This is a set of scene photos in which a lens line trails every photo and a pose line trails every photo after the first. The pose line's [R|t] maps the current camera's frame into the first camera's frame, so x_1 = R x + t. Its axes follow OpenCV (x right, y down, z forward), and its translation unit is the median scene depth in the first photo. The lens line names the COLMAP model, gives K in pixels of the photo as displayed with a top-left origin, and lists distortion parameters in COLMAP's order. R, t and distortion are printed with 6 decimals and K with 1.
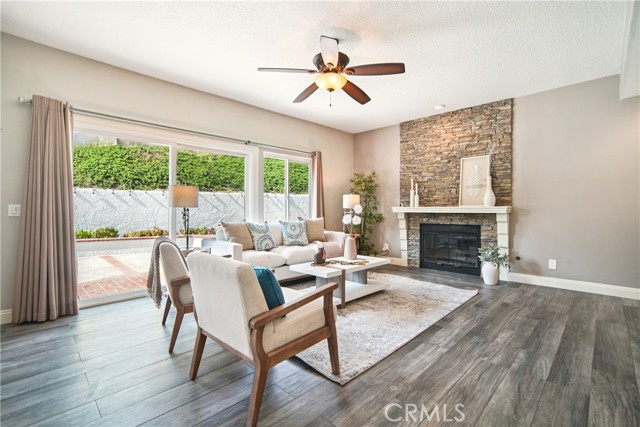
lens RADIAL K [[293.2, 0, 322.8], [0, 293.2, 209.7], [0, 0, 1]] dist [-0.020206, 0.008039]
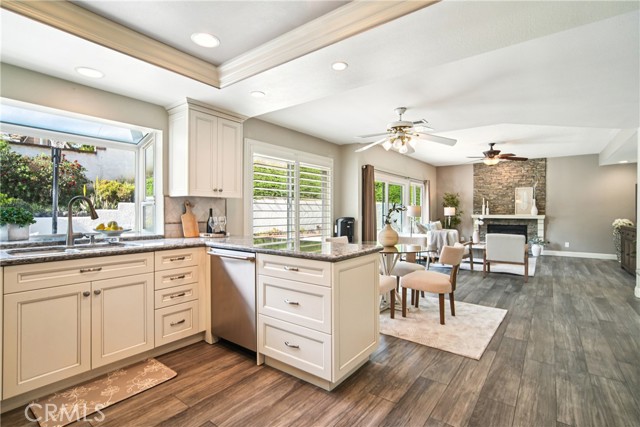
lens RADIAL K [[307.5, 0, 320.4], [0, 307.5, 211.5], [0, 0, 1]] dist [-0.019171, 0.008635]
pose [[0.991776, 0.003400, 0.127940, -0.995404], [-0.003478, 0.999994, 0.000388, -0.029323], [-0.127938, -0.000830, 0.991782, -0.734747]]
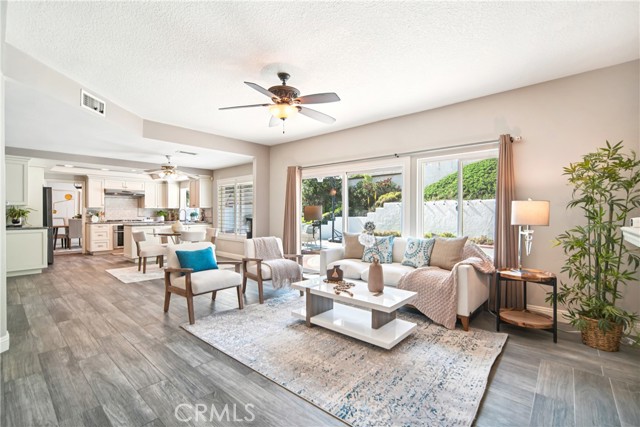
lens RADIAL K [[293.2, 0, 322.0], [0, 293.2, 214.6], [0, 0, 1]] dist [-0.020206, 0.008039]
pose [[0.050372, 0.006848, -0.998707, 0.723899], [-0.001916, 0.999975, 0.006760, -0.032903], [0.998729, 0.001573, 0.050384, 0.685414]]
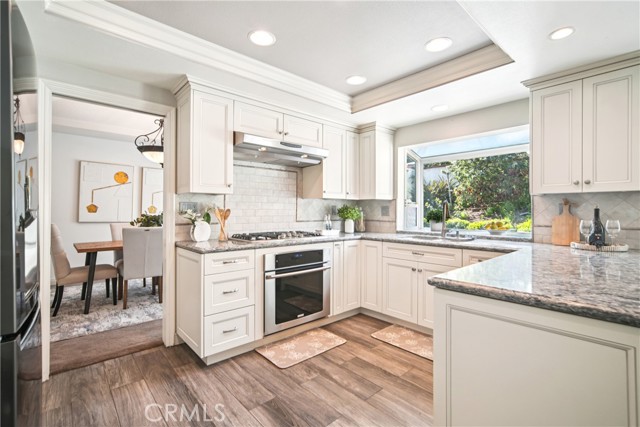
lens RADIAL K [[293.2, 0, 320.9], [0, 293.2, 211.5], [0, 0, 1]] dist [-0.020206, 0.008039]
pose [[-0.062055, 0.000981, -0.998072, -0.645618], [-0.003204, 0.999994, 0.001182, -0.029512], [0.998068, 0.003271, -0.062051, -0.402181]]
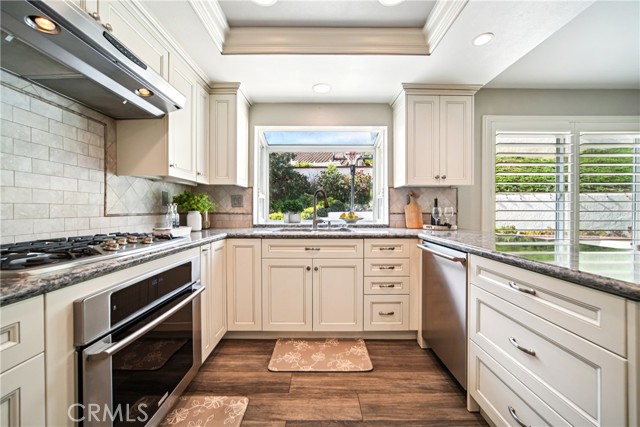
lens RADIAL K [[248.2, 0, 319.0], [0, 248.2, 212.4], [0, 0, 1]] dist [-0.019002, 0.001569]
pose [[0.698781, 0.009591, -0.715271, -0.950079], [-0.000678, 0.999919, 0.012746, -0.011562], [0.715335, -0.008421, 0.698731, -0.539714]]
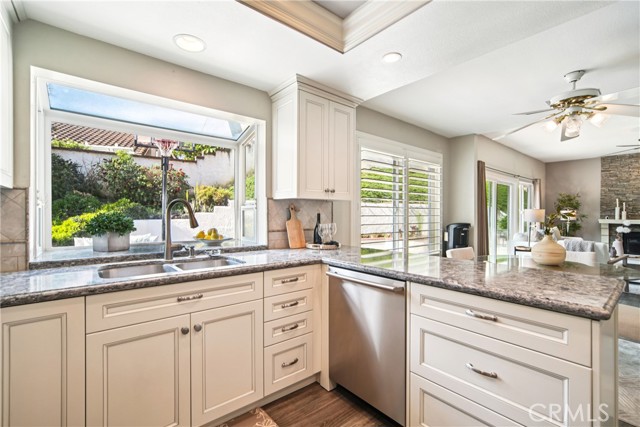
lens RADIAL K [[287.4, 0, 317.3], [0, 287.4, 215.7], [0, 0, 1]] dist [-0.025348, 0.010250]
pose [[0.994382, 0.006622, -0.105641, -1.104064], [-0.005728, 0.999945, 0.008760, -0.035914], [0.105693, -0.008106, 0.994366, -0.537874]]
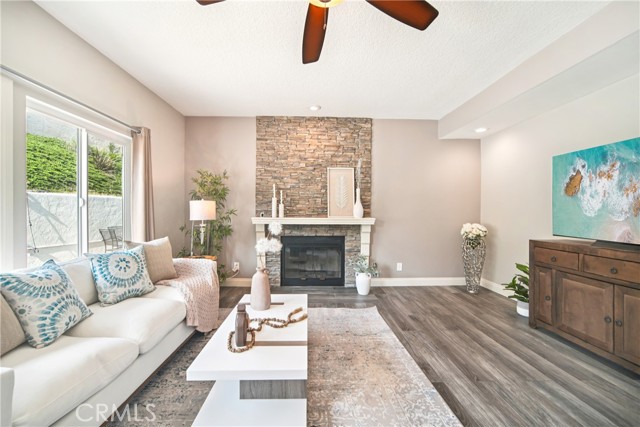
lens RADIAL K [[262.2, 0, 314.0], [0, 262.2, 211.3], [0, 0, 1]] dist [-0.014646, 0.004563]
pose [[0.697732, 0.005819, 0.716335, -0.188847], [-0.004388, 0.999983, -0.003849, -0.028663], [-0.716345, -0.000457, 0.697746, 0.445697]]
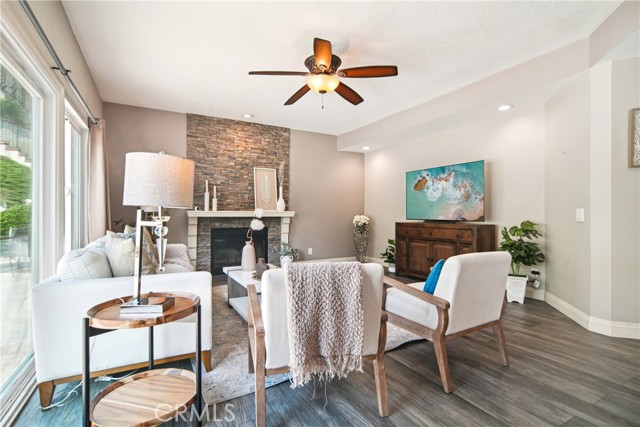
lens RADIAL K [[315.6, 0, 317.5], [0, 315.6, 211.5], [0, 0, 1]] dist [-0.009868, 0.006317]
pose [[0.288213, 0.007602, 0.957536, -0.629218], [-0.001059, 0.999970, -0.007620, -0.000178], [-0.957566, 0.001183, 0.288212, 0.447012]]
